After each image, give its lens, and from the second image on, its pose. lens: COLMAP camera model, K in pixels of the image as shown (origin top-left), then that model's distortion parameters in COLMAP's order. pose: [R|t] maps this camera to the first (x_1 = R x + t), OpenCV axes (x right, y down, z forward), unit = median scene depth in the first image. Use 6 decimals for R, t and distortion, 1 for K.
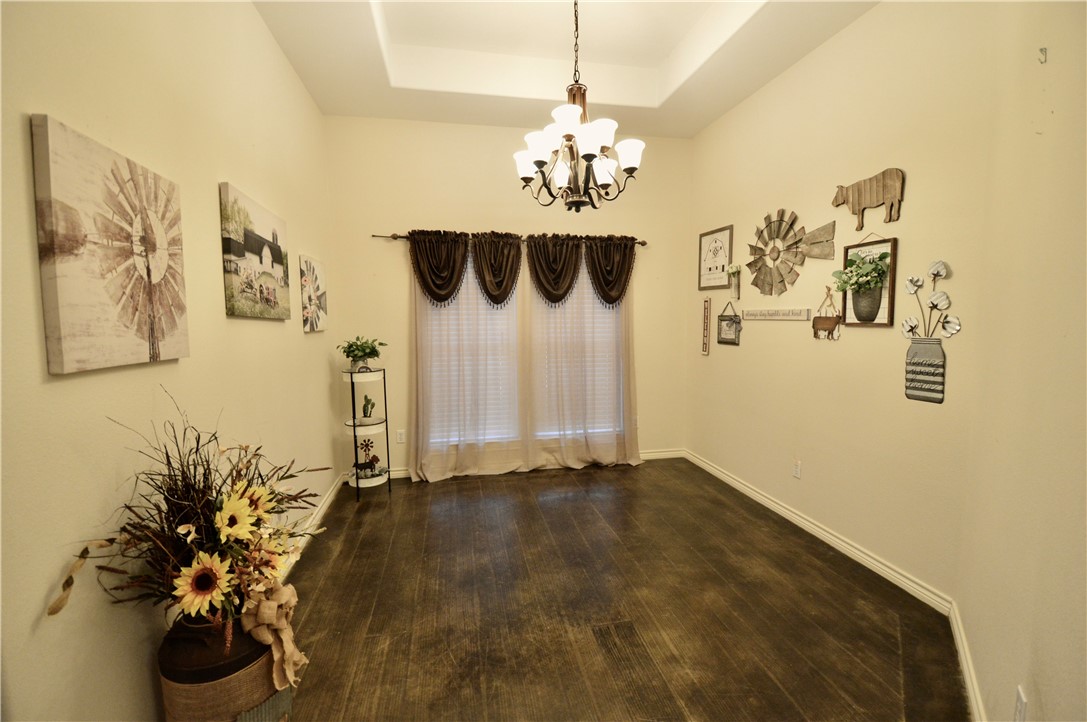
lens RADIAL K [[487.0, 0, 543.5], [0, 487.0, 361.0], [0, 0, 1]] dist [0.000236, -0.000648]
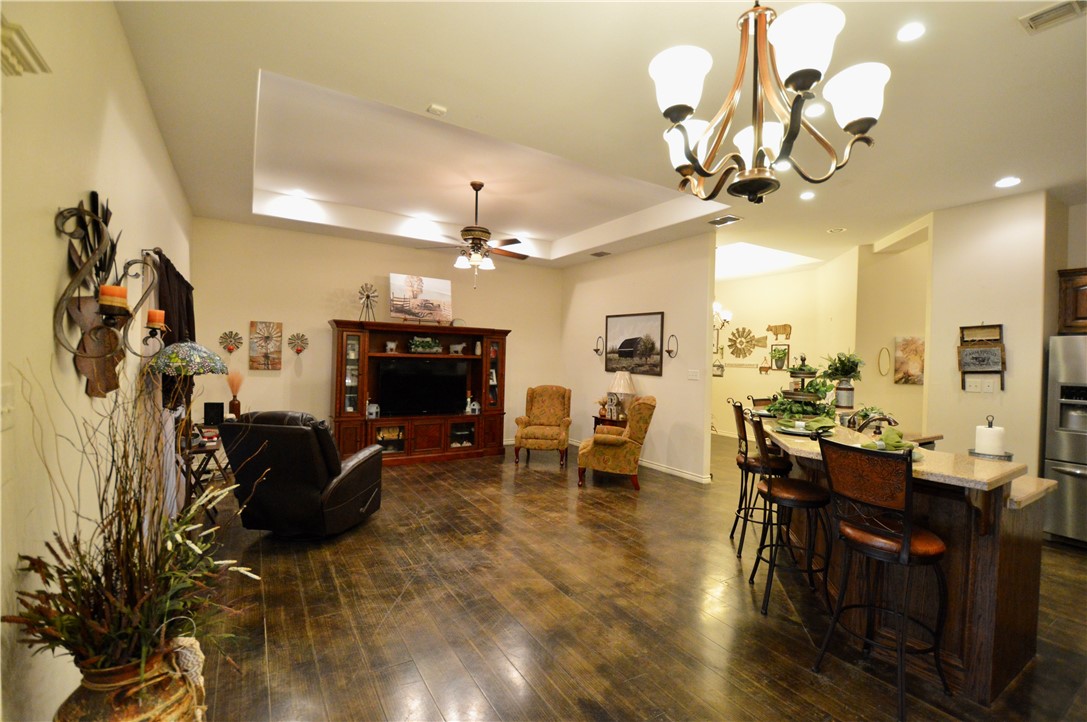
lens RADIAL K [[487.0, 0, 543.5], [0, 487.0, 361.0], [0, 0, 1]] dist [0.000236, -0.000648]
pose [[0.932048, 0.026855, 0.361339, -1.610234], [0.002759, 0.996695, -0.081193, 0.102985], [-0.362325, 0.076673, 0.928893, -1.174399]]
